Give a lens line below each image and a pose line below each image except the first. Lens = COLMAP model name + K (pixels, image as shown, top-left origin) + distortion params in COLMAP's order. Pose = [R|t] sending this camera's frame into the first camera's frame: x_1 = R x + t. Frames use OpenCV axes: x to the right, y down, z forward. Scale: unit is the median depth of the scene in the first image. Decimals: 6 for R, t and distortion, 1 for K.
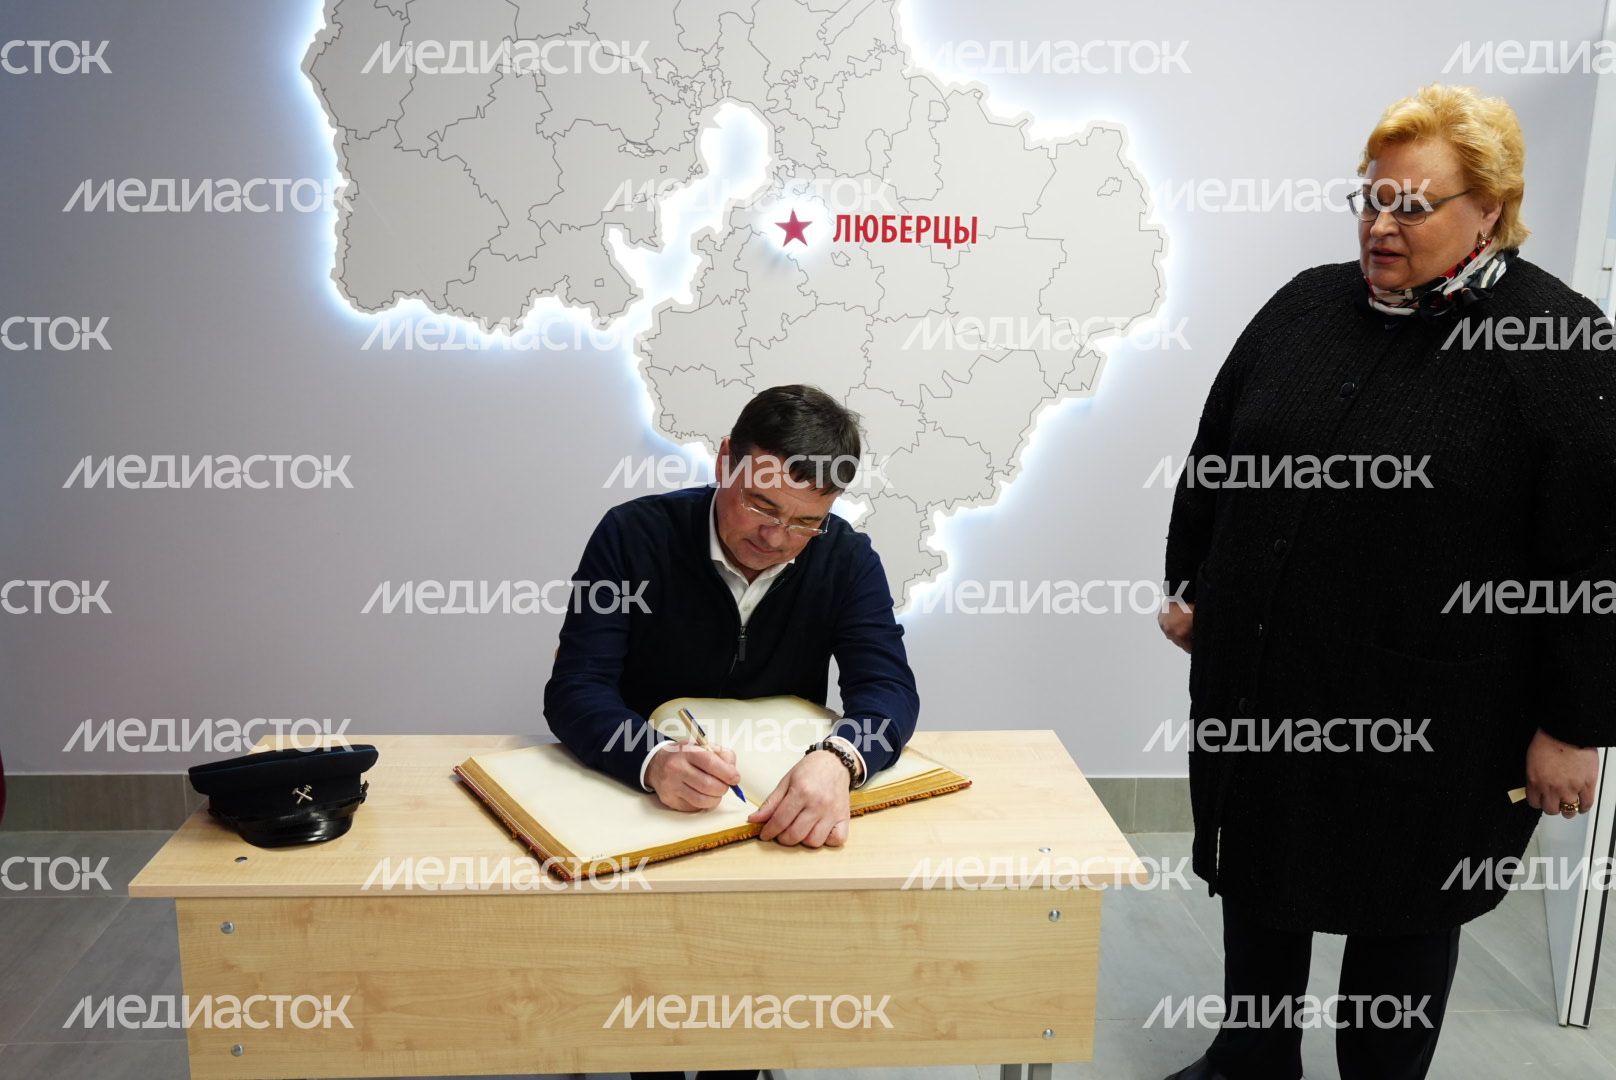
lens RADIAL K [[1398.7, 0, 813.6], [0, 1398.7, 534.3], [0, 0, 1]] dist [-0.010646, -0.001086]
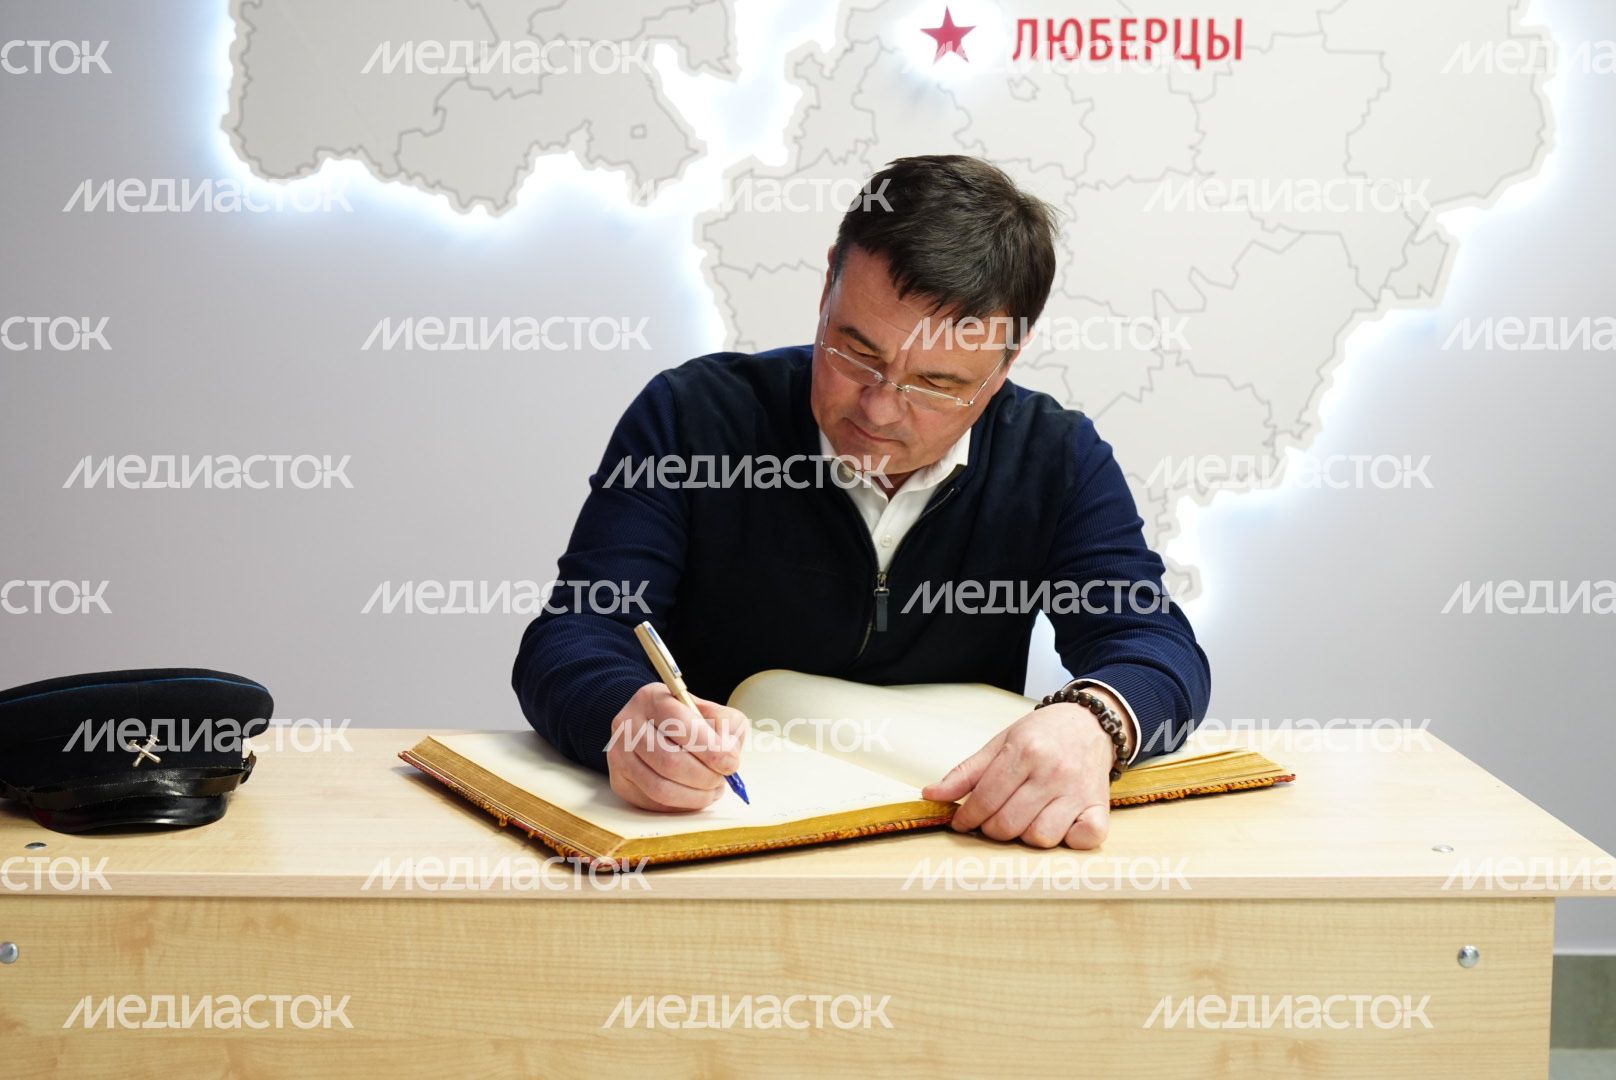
lens RADIAL K [[2130.6, 0, 813.5], [0, 2130.6, 562.0], [0, 0, 1]] dist [-0.015486, 0.000000]
pose [[0.998179, -0.005639, -0.060061, -0.019089], [0.000002, 0.995625, -0.093436, 0.106996], [0.060325, 0.093265, 0.993812, 0.072819]]
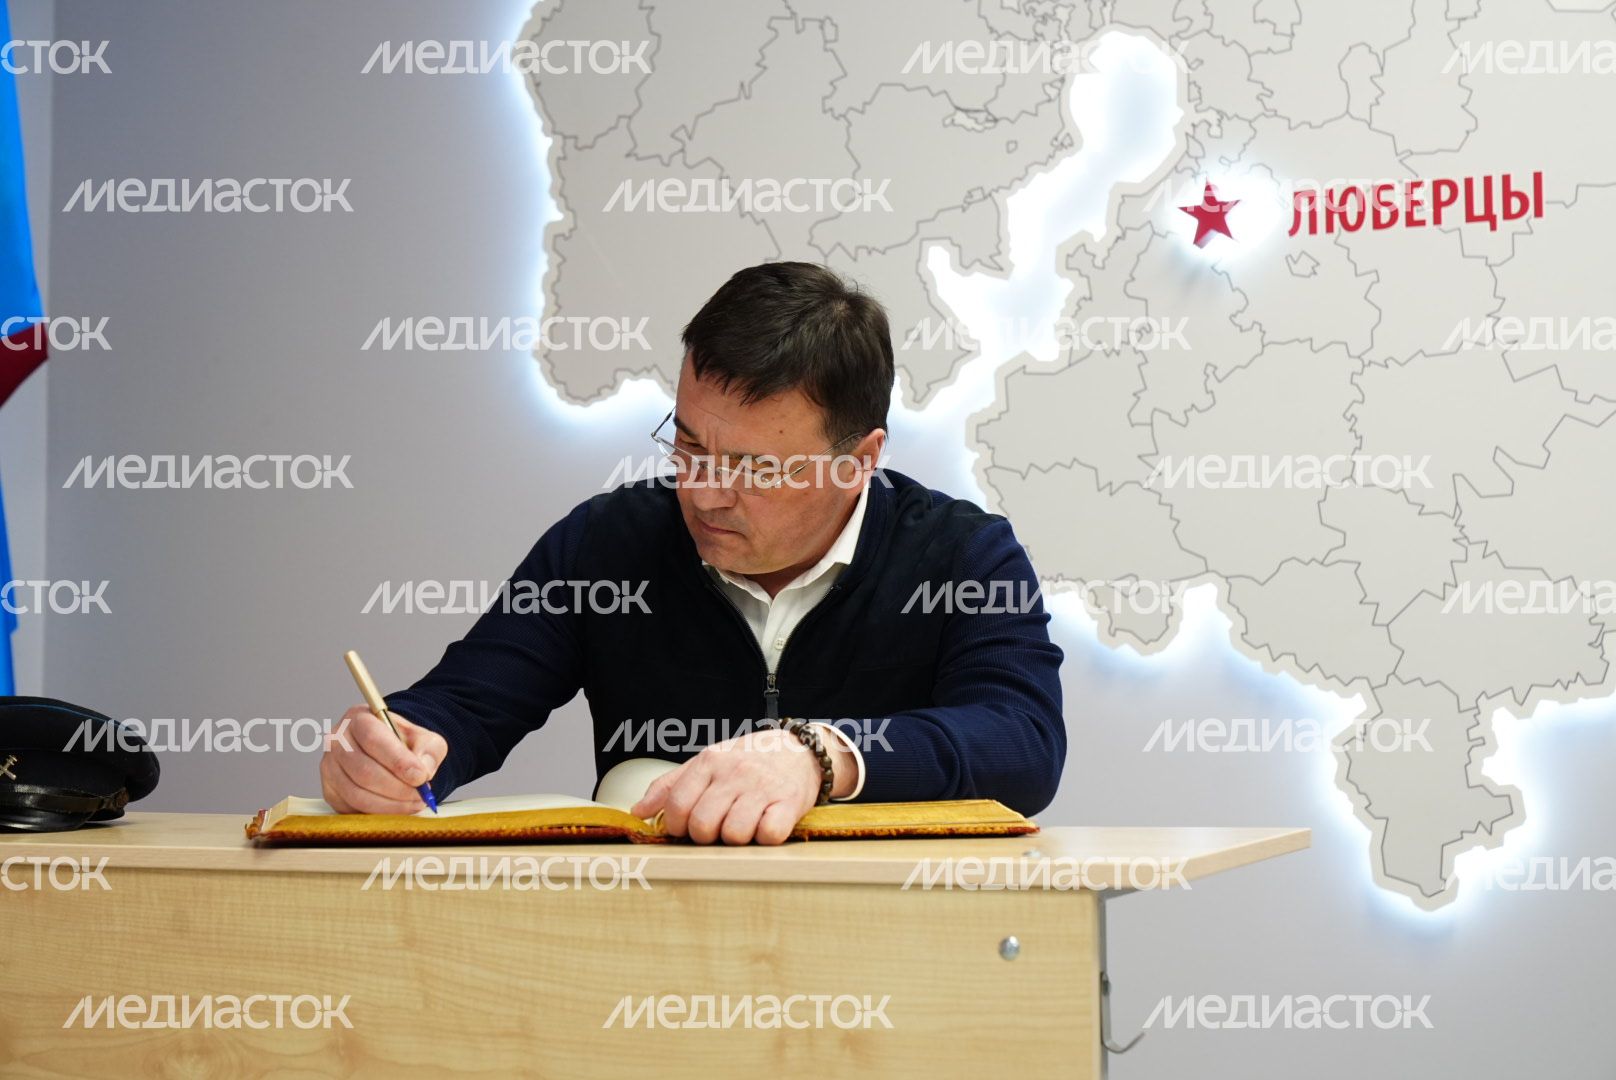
lens RADIAL K [[2546.7, 0, 854.6], [0, 2546.7, 566.0], [0, 0, 1]] dist [-0.011945, 0.000000]
pose [[0.910882, -0.041630, -0.410562, 0.289988], [-0.068648, 0.965750, -0.250230, 0.208193], [0.406917, 0.256115, 0.876826, 0.036289]]
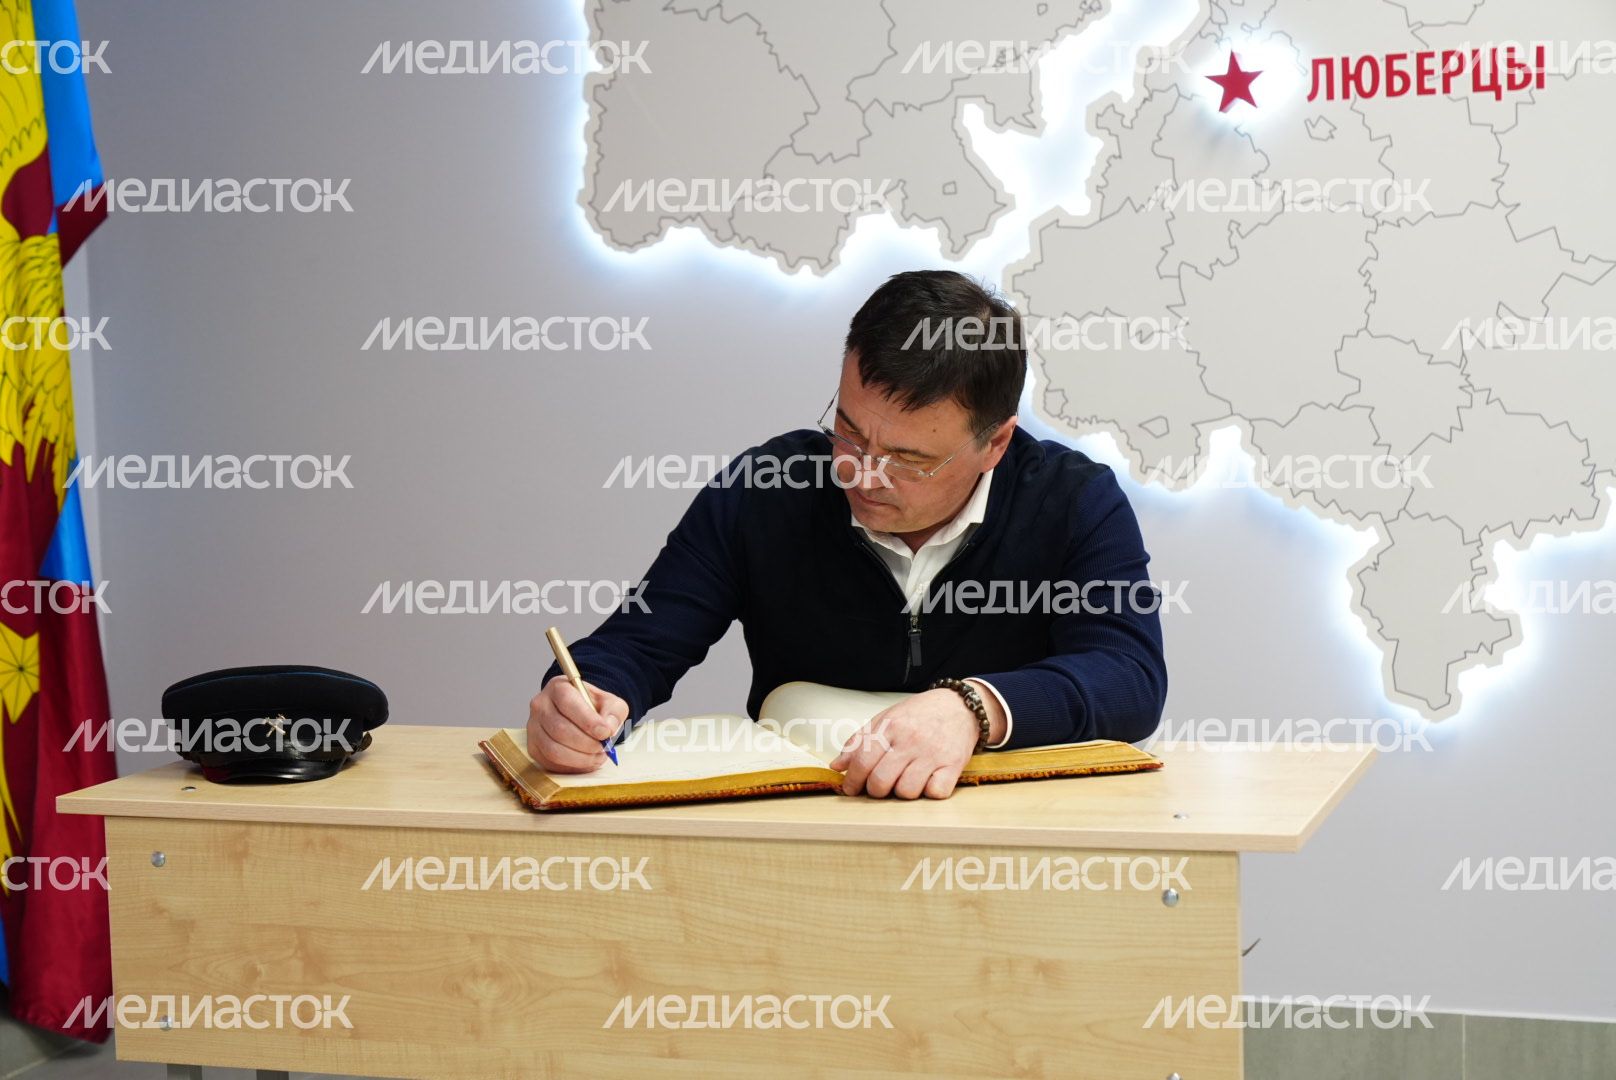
lens RADIAL K [[2788.5, 0, 870.8], [0, 2788.5, 559.8], [0, 0, 1]] dist [-0.017178, 0.000000]
pose [[0.930198, -0.010726, -0.366902, 0.297299], [-0.034404, 0.992625, -0.116241, 0.148709], [0.365443, 0.120750, 0.922968, -0.194411]]
